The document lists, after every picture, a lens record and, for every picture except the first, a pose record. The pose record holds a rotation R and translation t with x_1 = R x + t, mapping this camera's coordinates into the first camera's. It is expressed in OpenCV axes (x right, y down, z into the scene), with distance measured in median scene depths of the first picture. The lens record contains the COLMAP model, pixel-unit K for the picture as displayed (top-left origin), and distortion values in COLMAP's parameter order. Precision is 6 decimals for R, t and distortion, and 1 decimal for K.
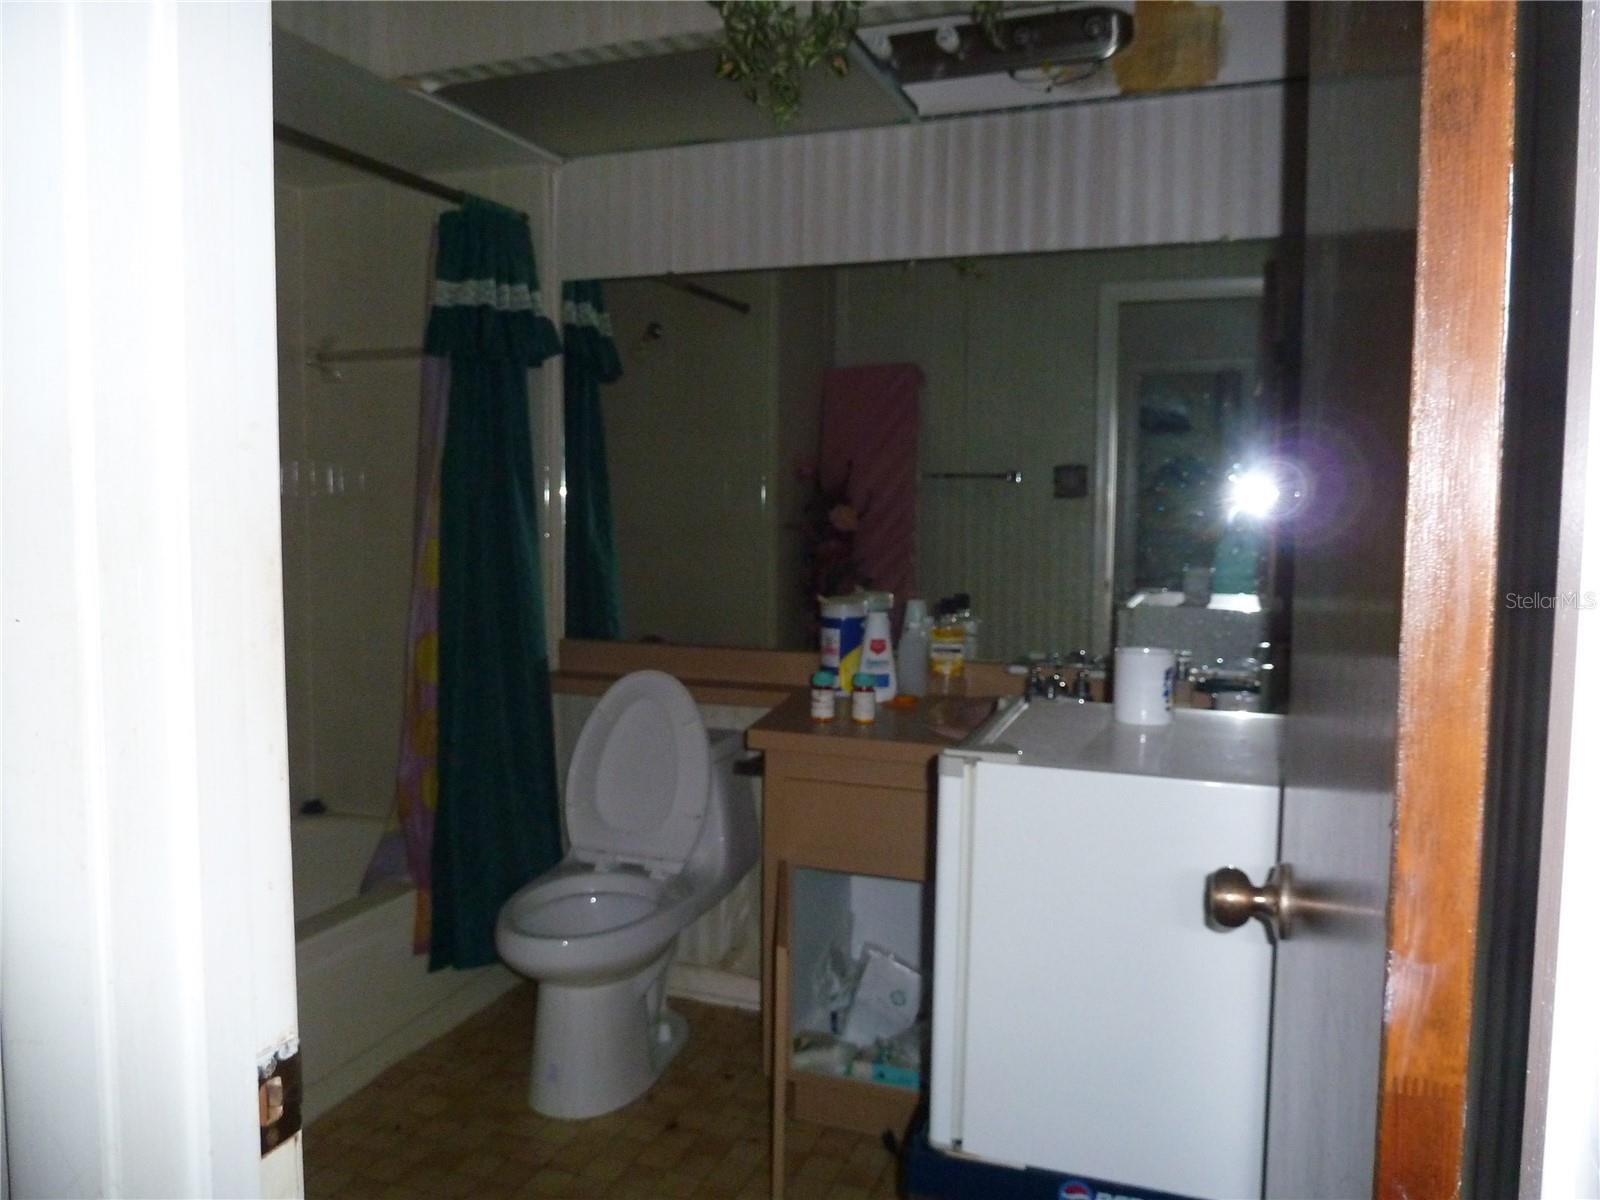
lens RADIAL K [[1189.4, 0, 798.7], [0, 1189.4, 602.0], [0, 0, 1]] dist [-0.040357, 0.008096]
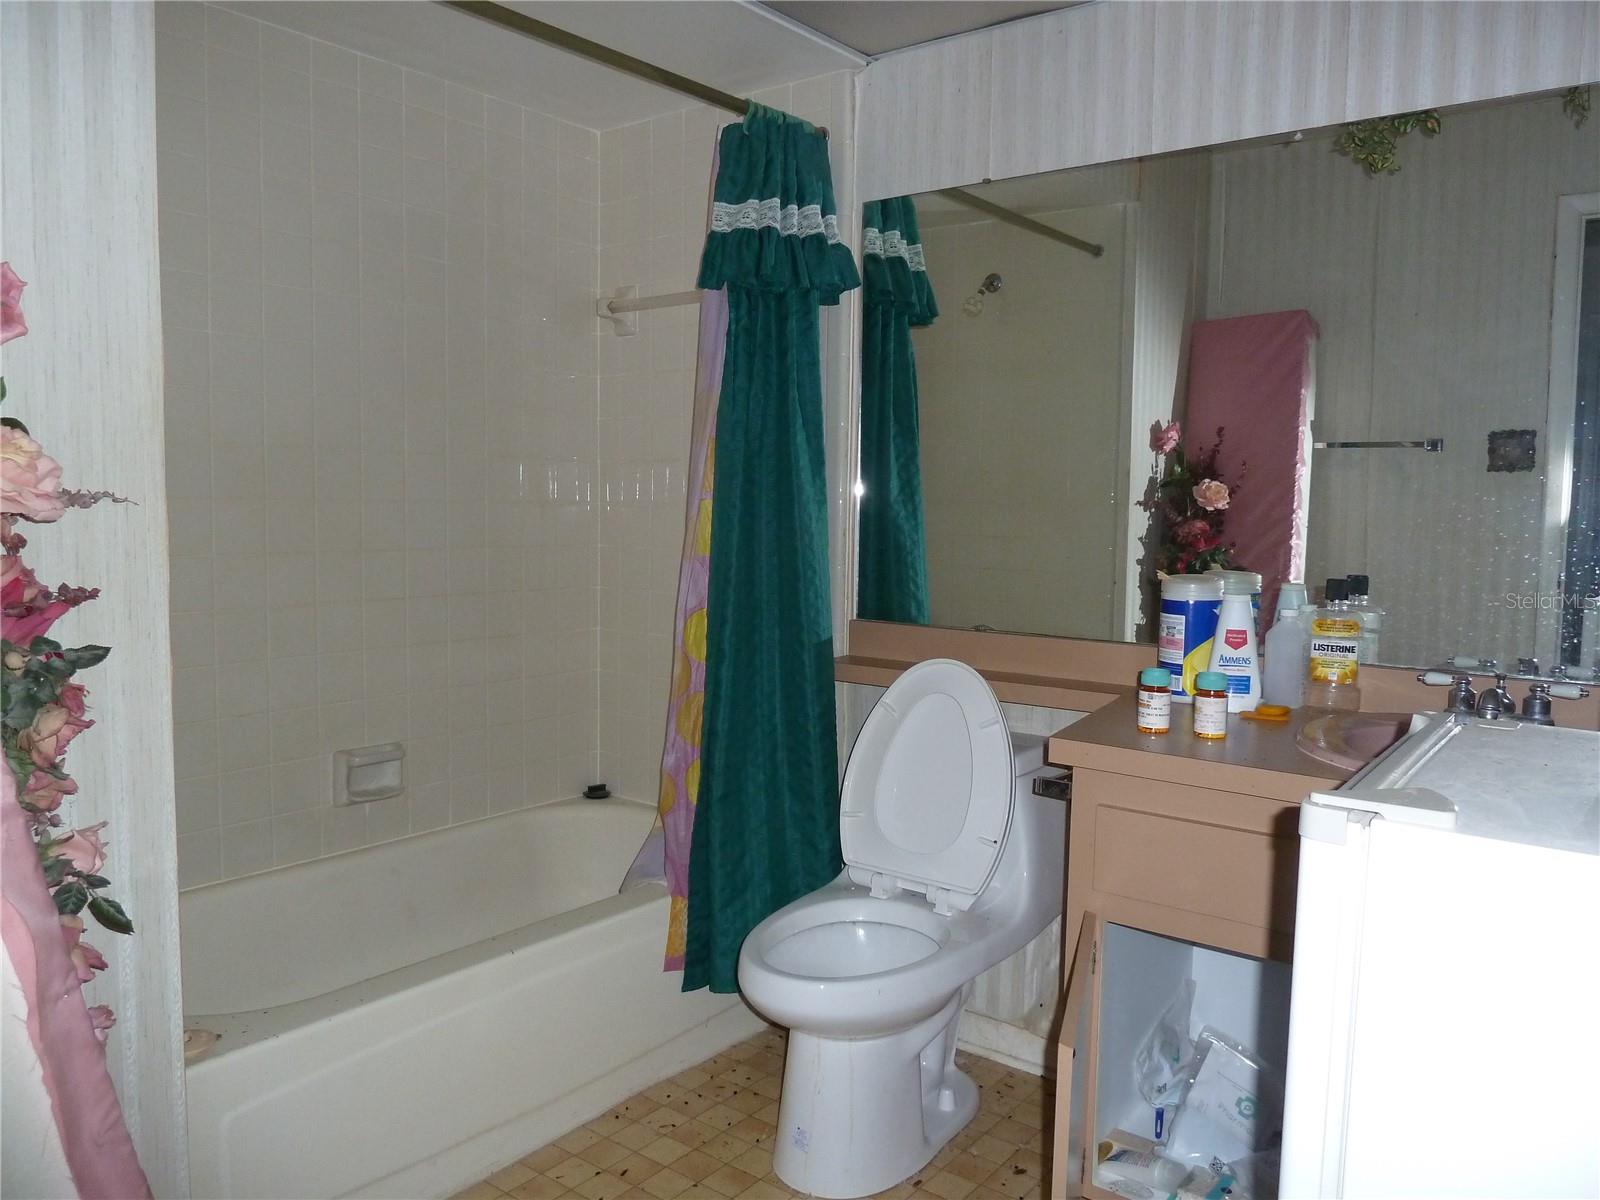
lens RADIAL K [[1189.4, 0, 799.5], [0, 1189.4, 597.3], [0, 0, 1]] dist [-0.040357, 0.008096]
pose [[0.952583, 0.028987, -0.302896, 0.027375], [-0.029925, 0.999551, 0.001547, 0.016874], [0.302805, 0.007590, 0.953022, 0.184990]]
